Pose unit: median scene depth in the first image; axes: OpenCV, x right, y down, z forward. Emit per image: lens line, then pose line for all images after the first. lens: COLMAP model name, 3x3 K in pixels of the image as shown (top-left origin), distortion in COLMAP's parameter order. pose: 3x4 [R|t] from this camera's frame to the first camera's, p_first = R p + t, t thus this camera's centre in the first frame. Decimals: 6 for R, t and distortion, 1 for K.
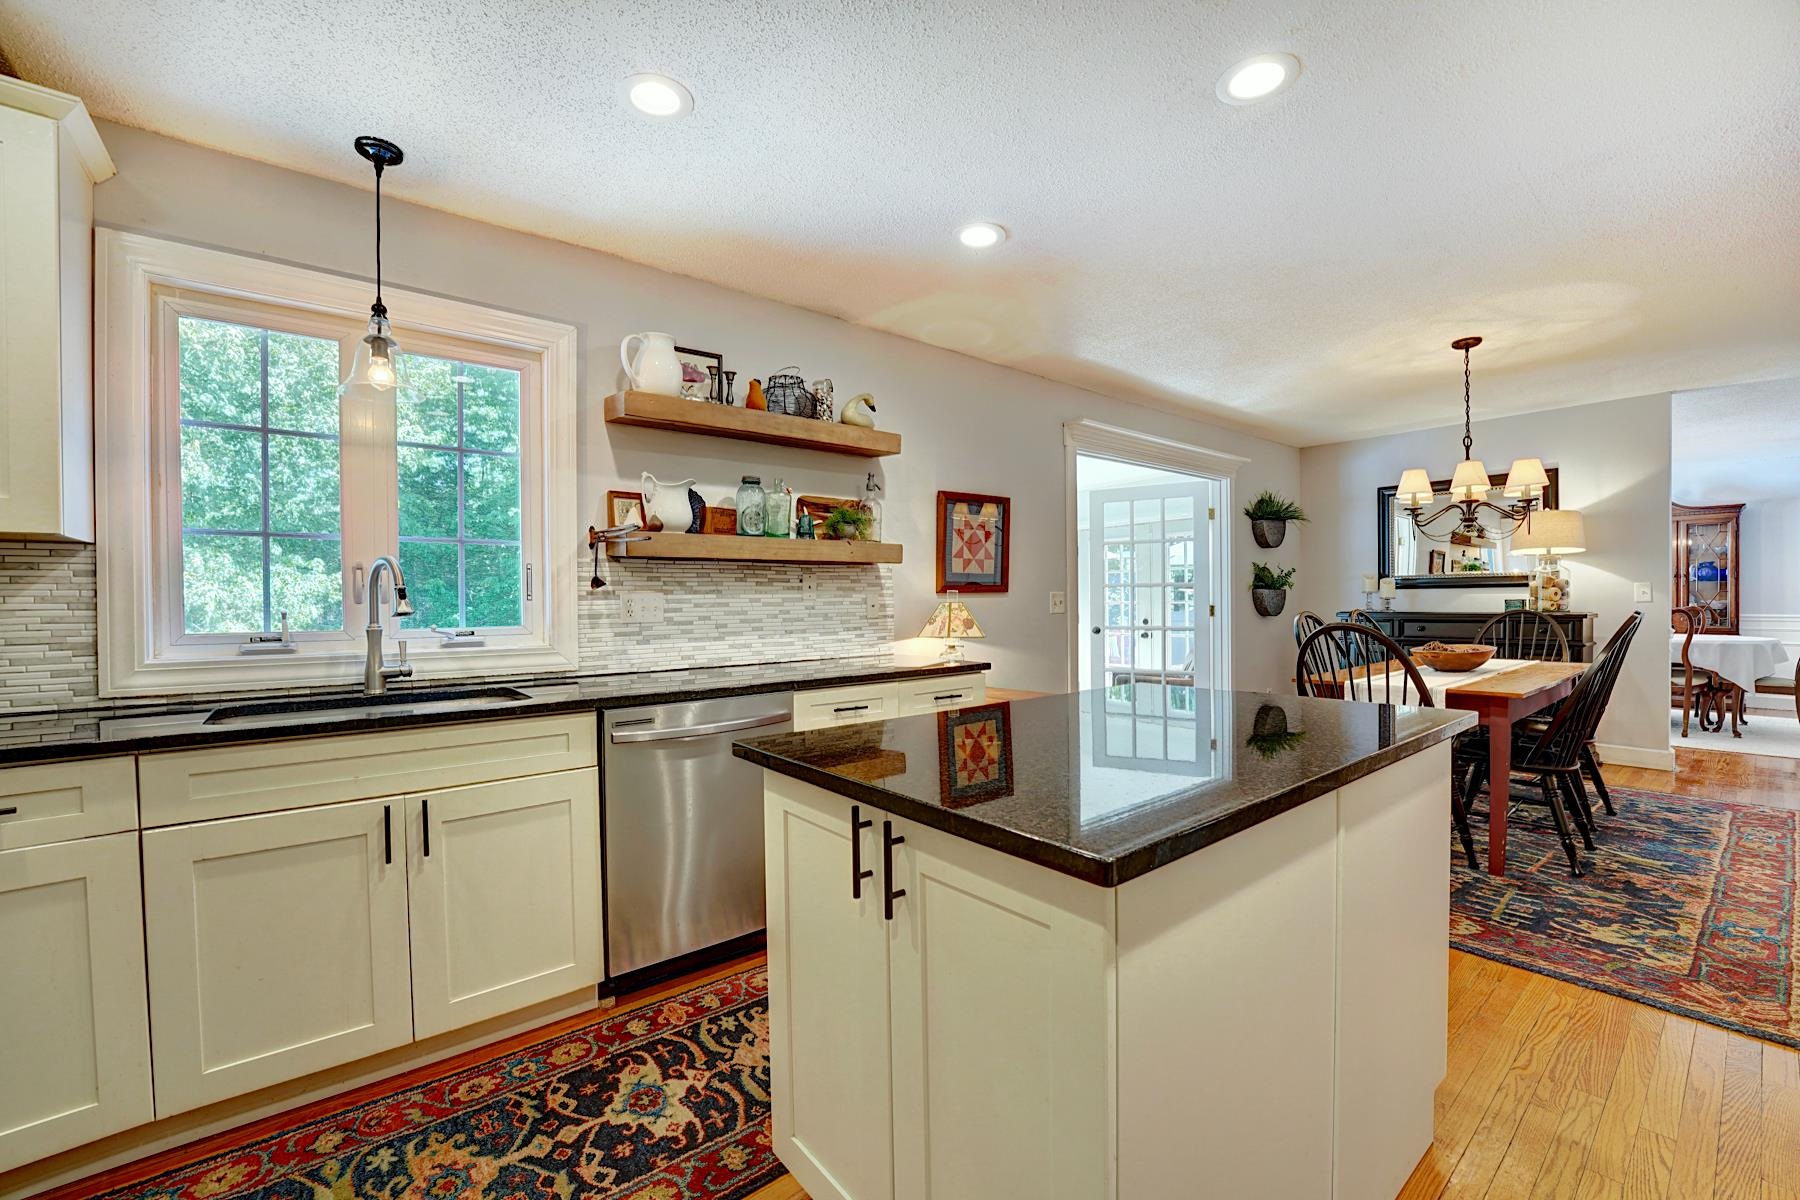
lens RADIAL K [[738.9, 0, 896.8], [0, 738.9, 608.0], [0, 0, 1]] dist [-0.024847, 0.000787]
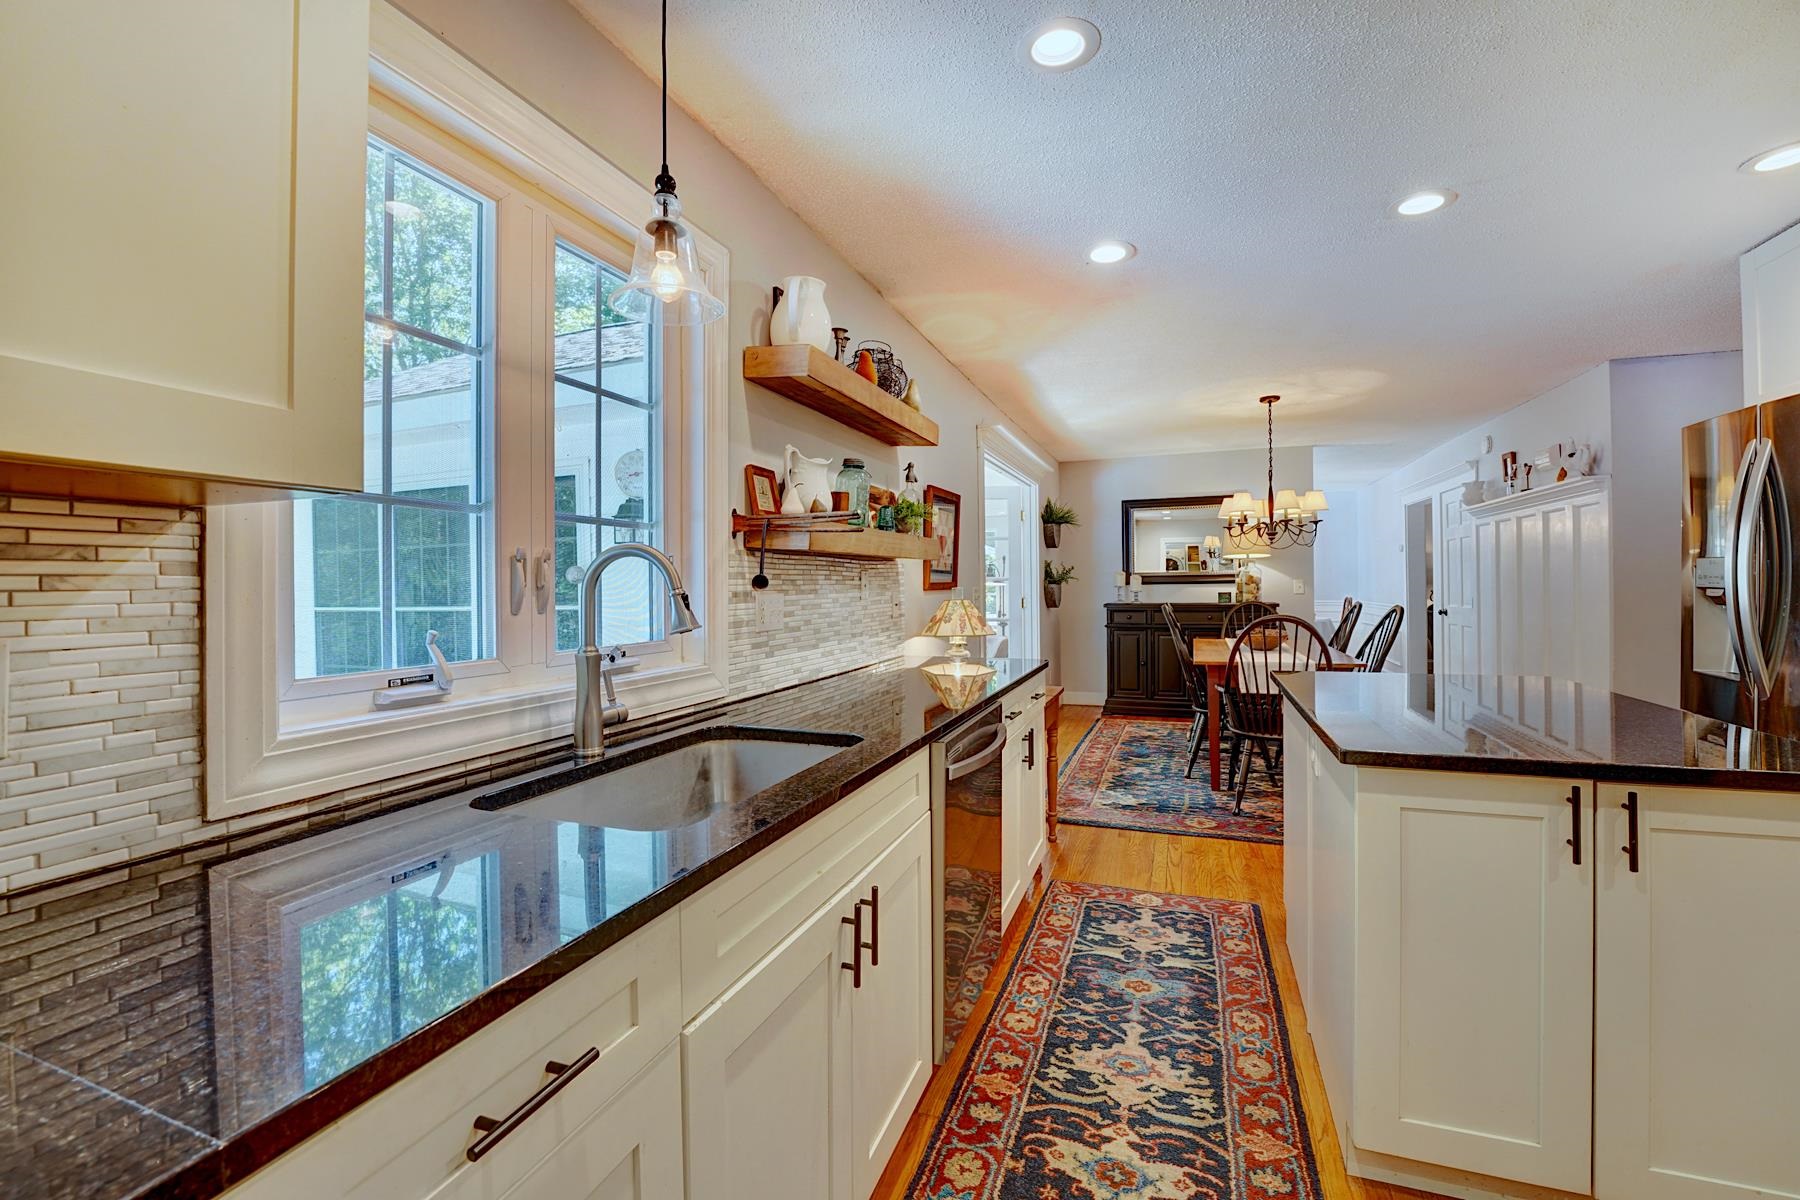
lens RADIAL K [[765.2, 0, 900.2], [0, 765.2, 582.4], [0, 0, 1]] dist [-0.013297, -0.008760]
pose [[0.860410, 0.003307, 0.509591, -0.537453], [0.006462, 0.999828, -0.017398, -0.014760], [-0.509561, 0.018263, 0.860241, 0.172699]]
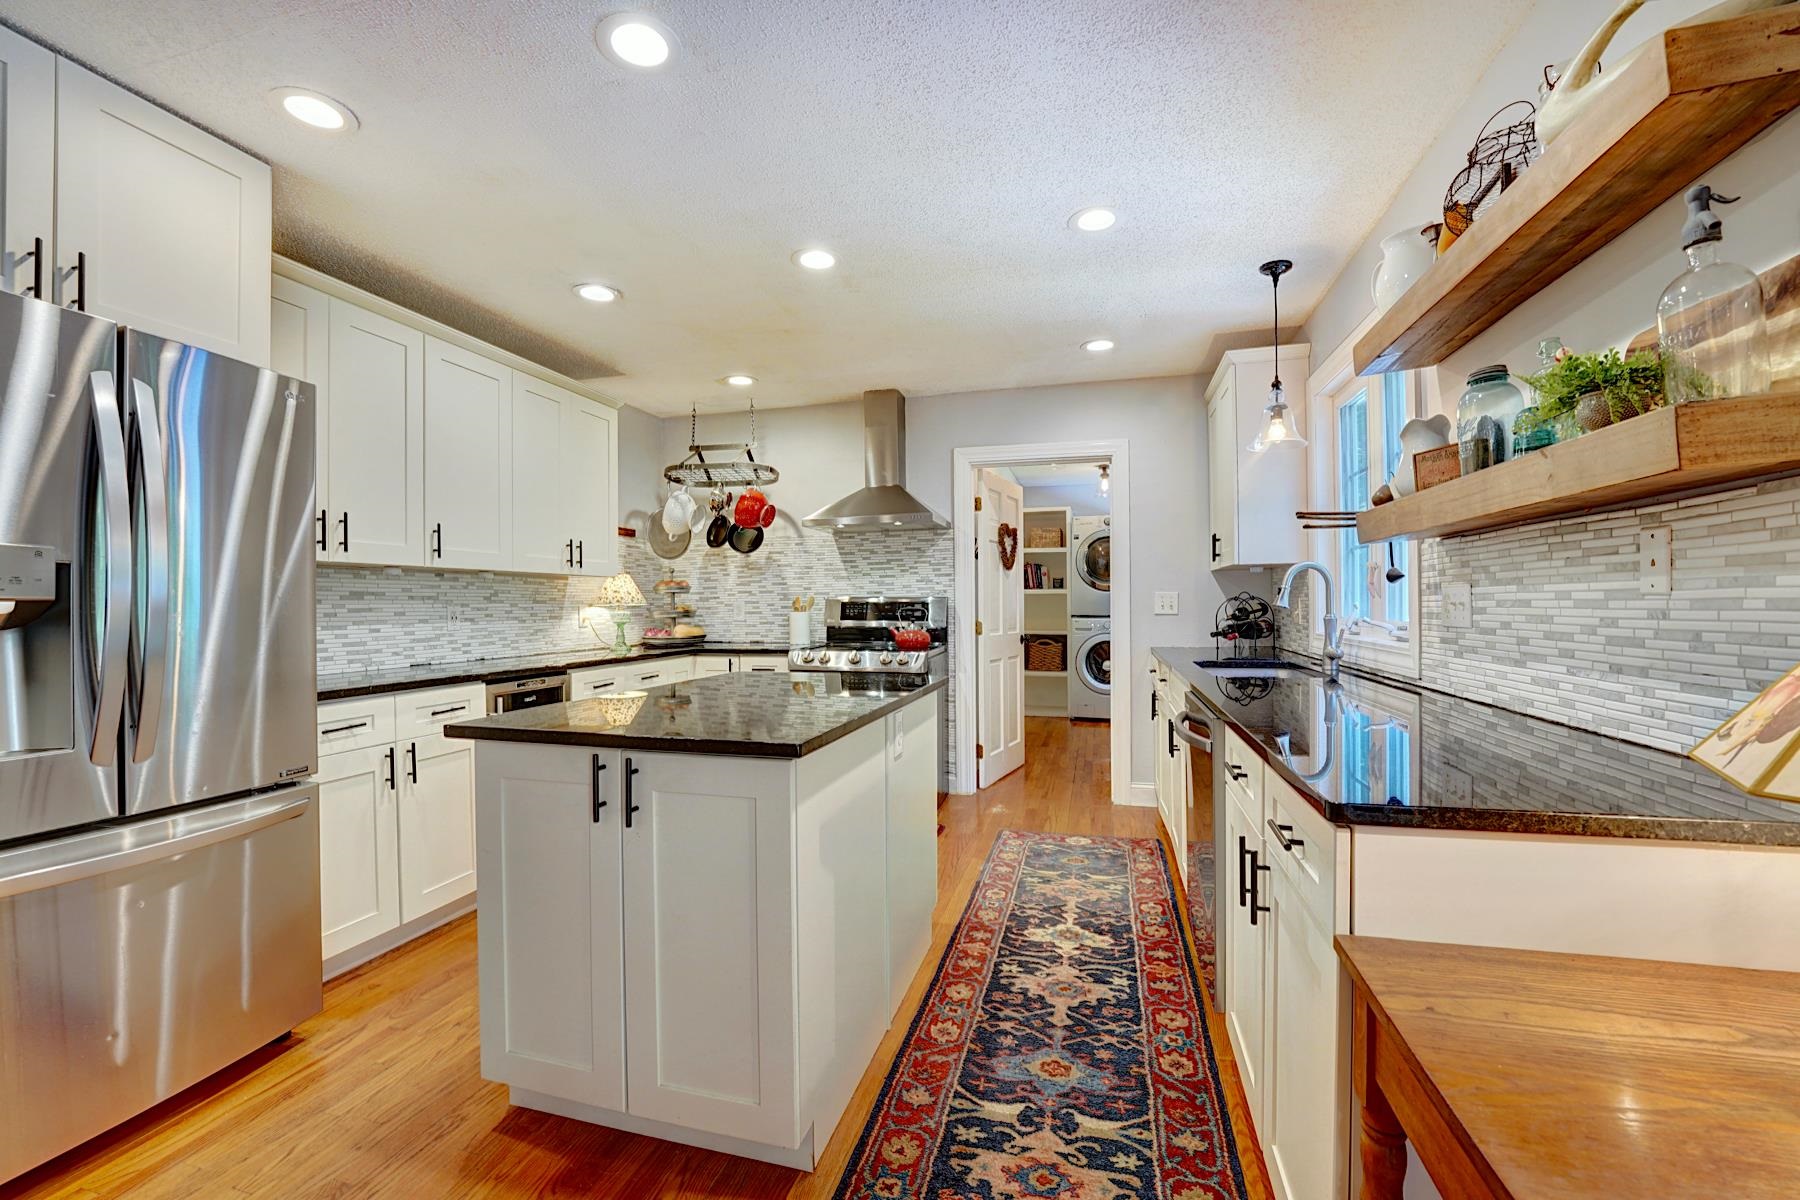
lens RADIAL K [[738.9, 0, 896.8], [0, 738.9, 608.0], [0, 0, 1]] dist [-0.024847, 0.000787]
pose [[-0.813920, 0.019920, -0.580635, 0.415802], [0.009951, 0.999743, 0.020350, -0.015187], [0.580891, 0.010786, -0.813910, 1.042506]]
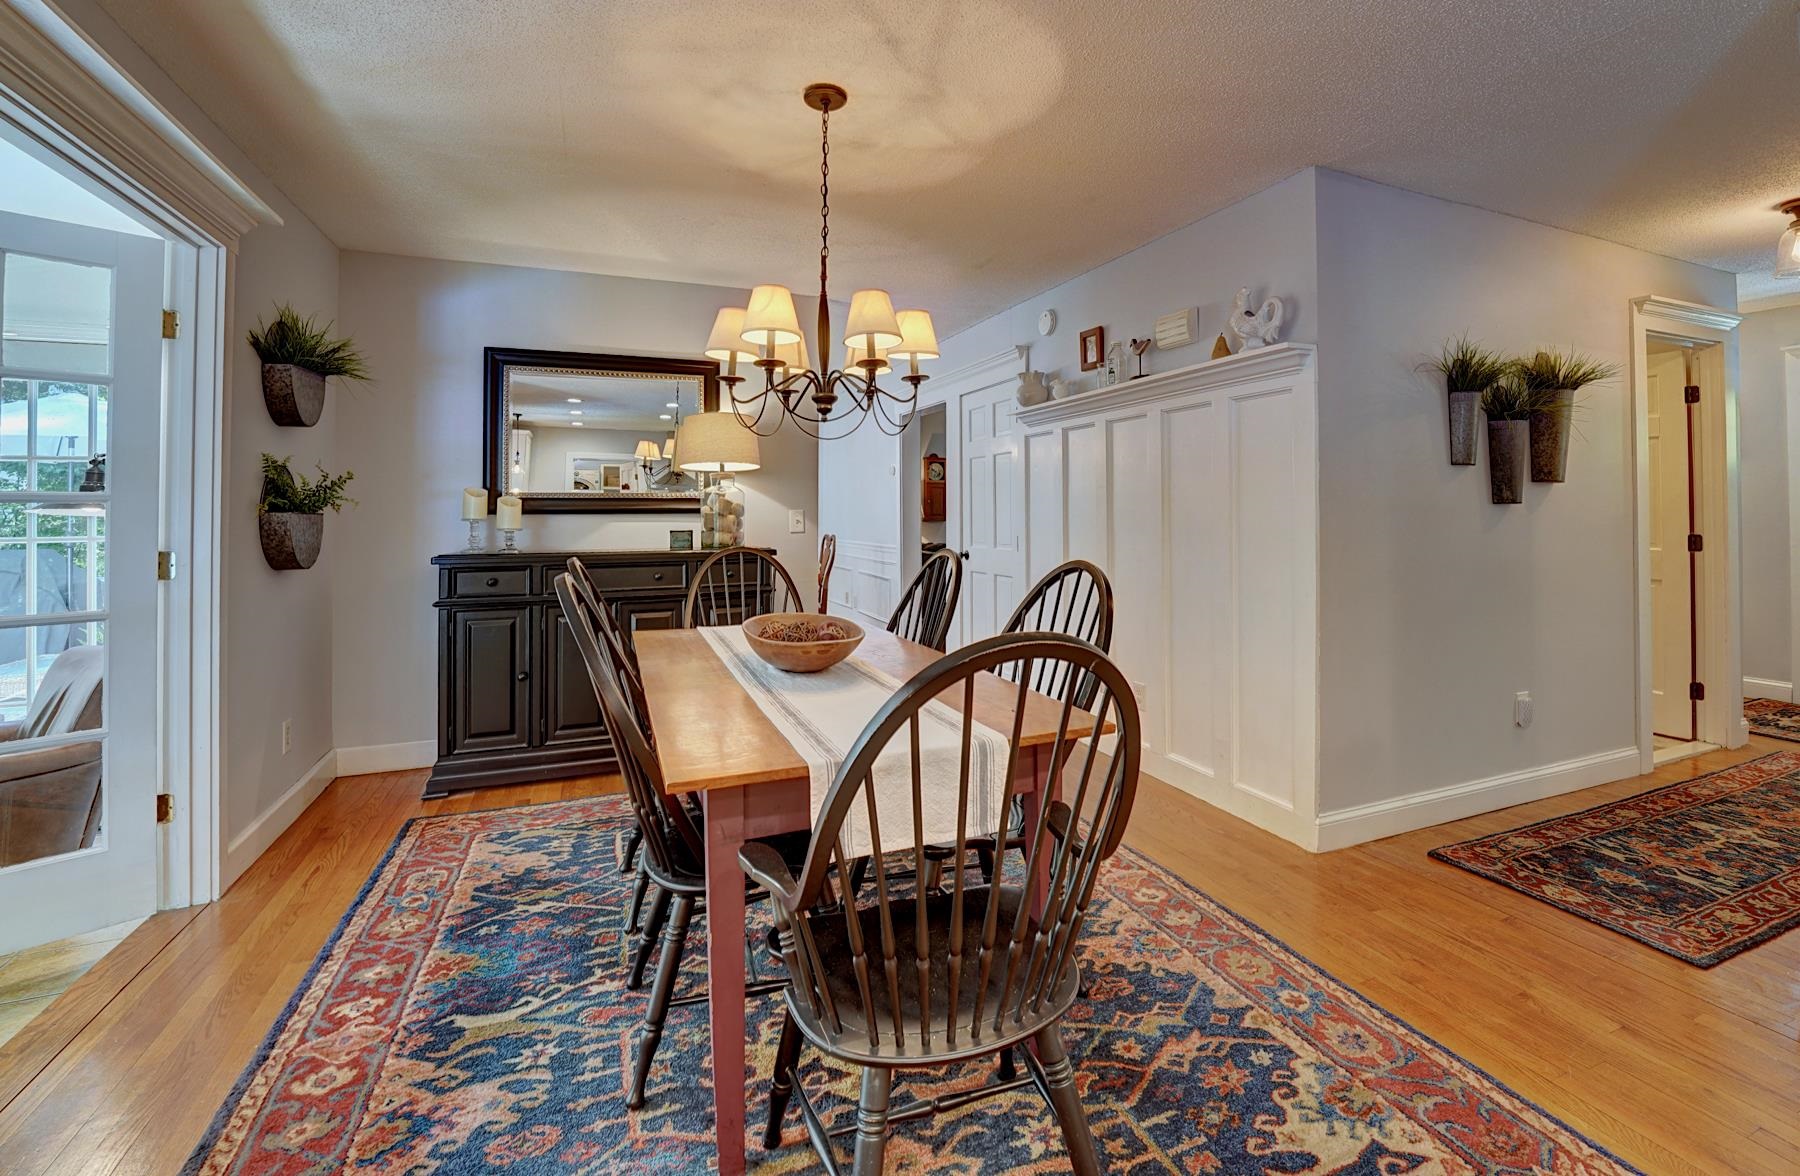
lens RADIAL K [[806.9, 0, 948.9], [0, 806.9, 493.6], [0, 0, 1]] dist [-0.028357, -0.000337]
pose [[0.260640, 0.032975, 0.964873, 0.218064], [0.011292, 0.999244, -0.037200, -0.024121], [-0.965370, 0.020591, 0.260070, 0.808079]]
